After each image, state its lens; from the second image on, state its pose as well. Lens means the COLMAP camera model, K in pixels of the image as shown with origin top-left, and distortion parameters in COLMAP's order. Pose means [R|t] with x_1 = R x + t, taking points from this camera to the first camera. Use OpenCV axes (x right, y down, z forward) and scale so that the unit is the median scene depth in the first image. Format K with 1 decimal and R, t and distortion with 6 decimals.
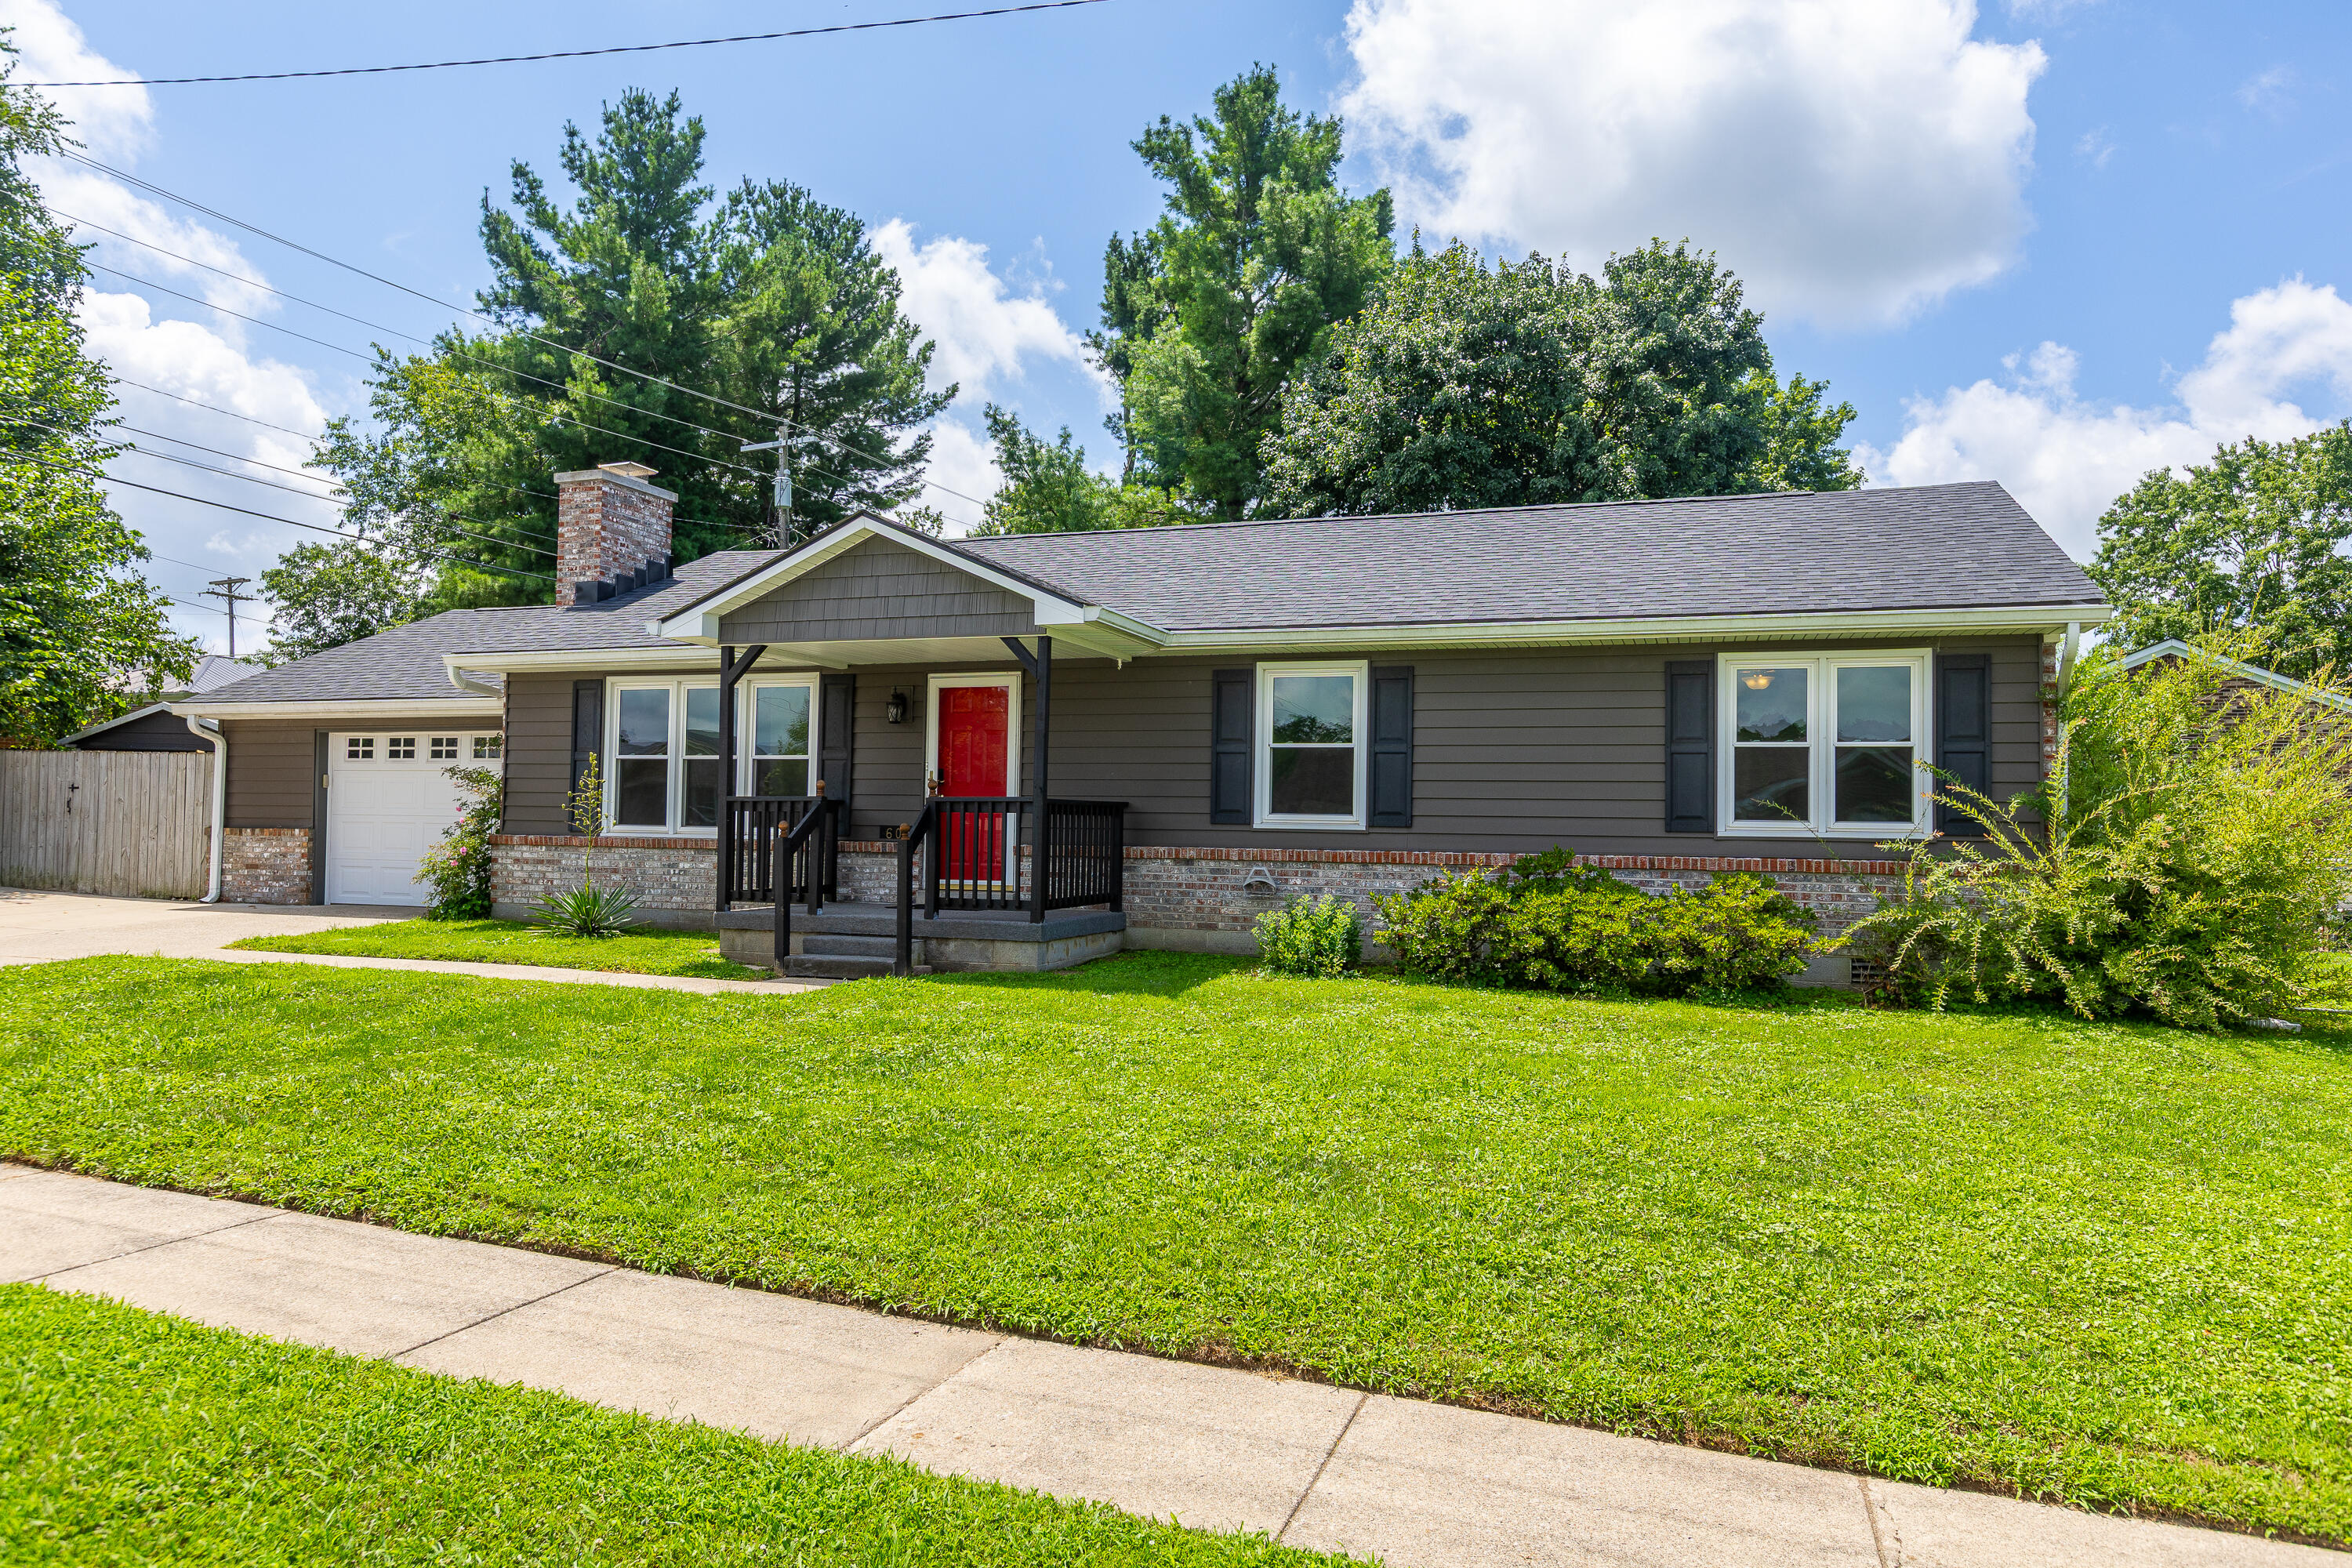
lens RADIAL K [[1485.4, 0, 1188.8], [0, 1485.4, 786.1], [0, 0, 1]] dist [0.006408, -0.008577]
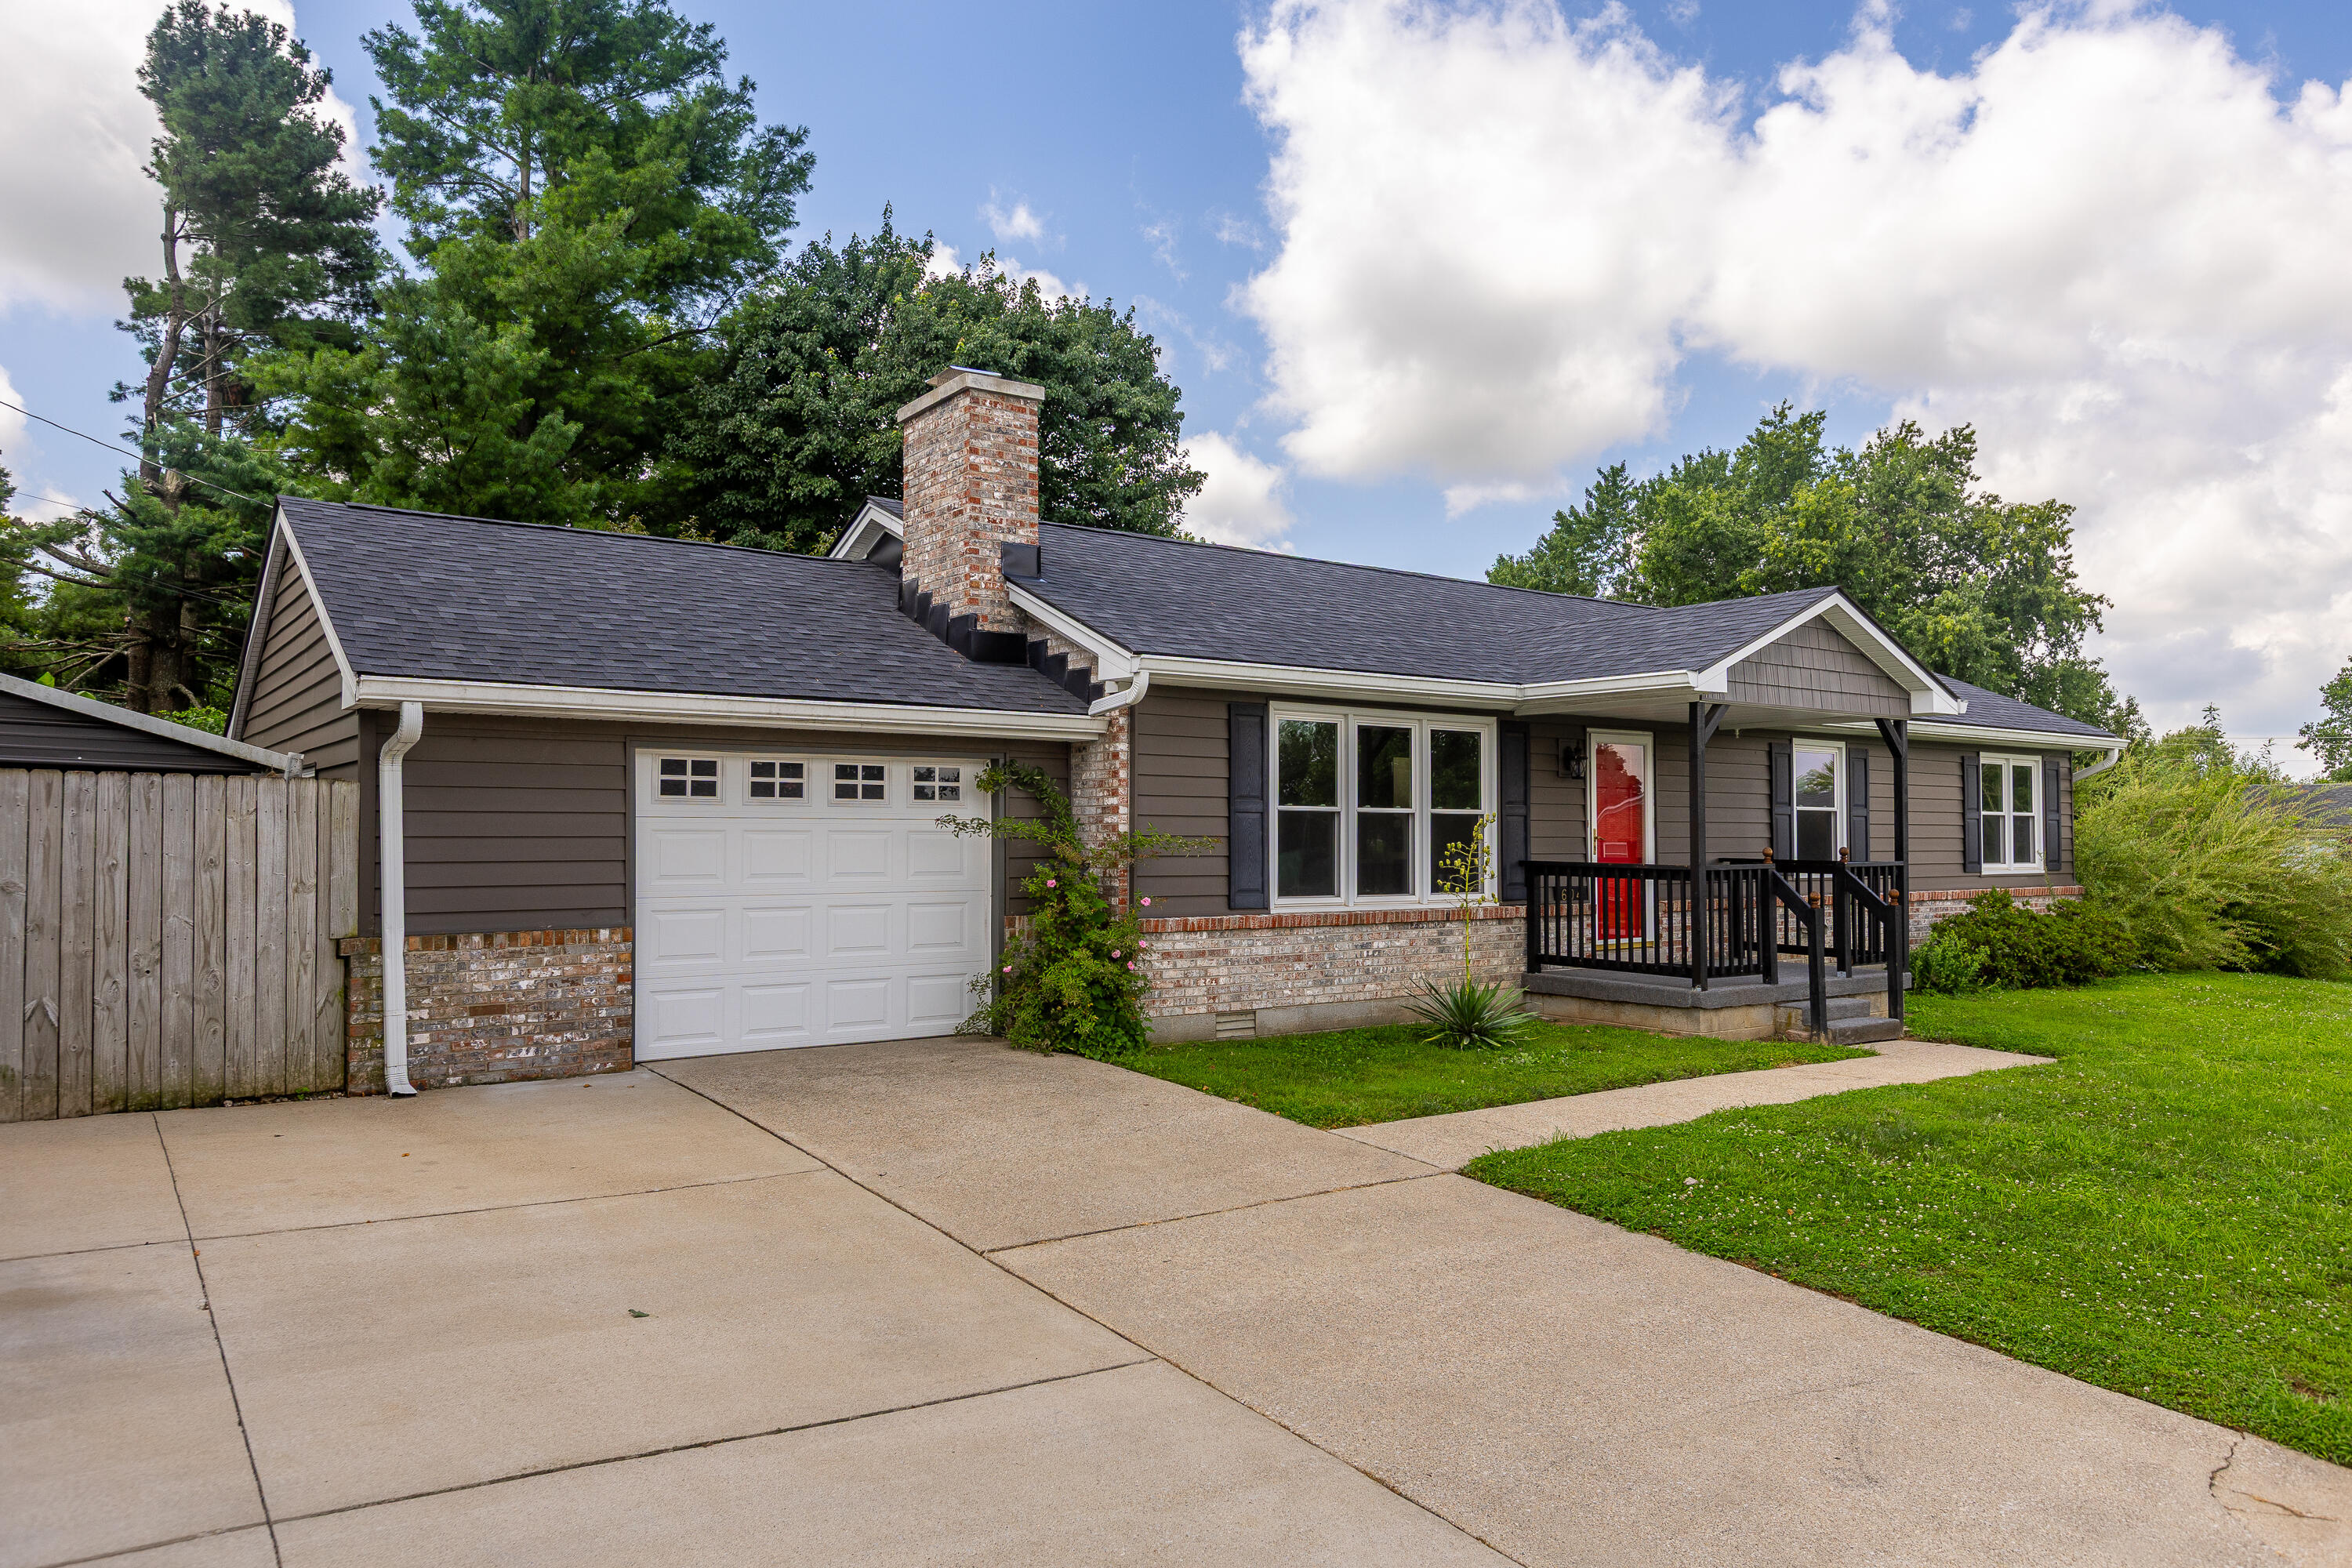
lens RADIAL K [[1625.4, 0, 1183.6], [0, 1625.4, 790.0], [0, 0, 1]] dist [-0.019286, 0.007248]
pose [[0.554606, 0.015859, 0.831962, -0.954252], [-0.012449, 0.999865, -0.010760, -0.016597], [-0.832020, -0.004389, 0.554728, 0.506121]]
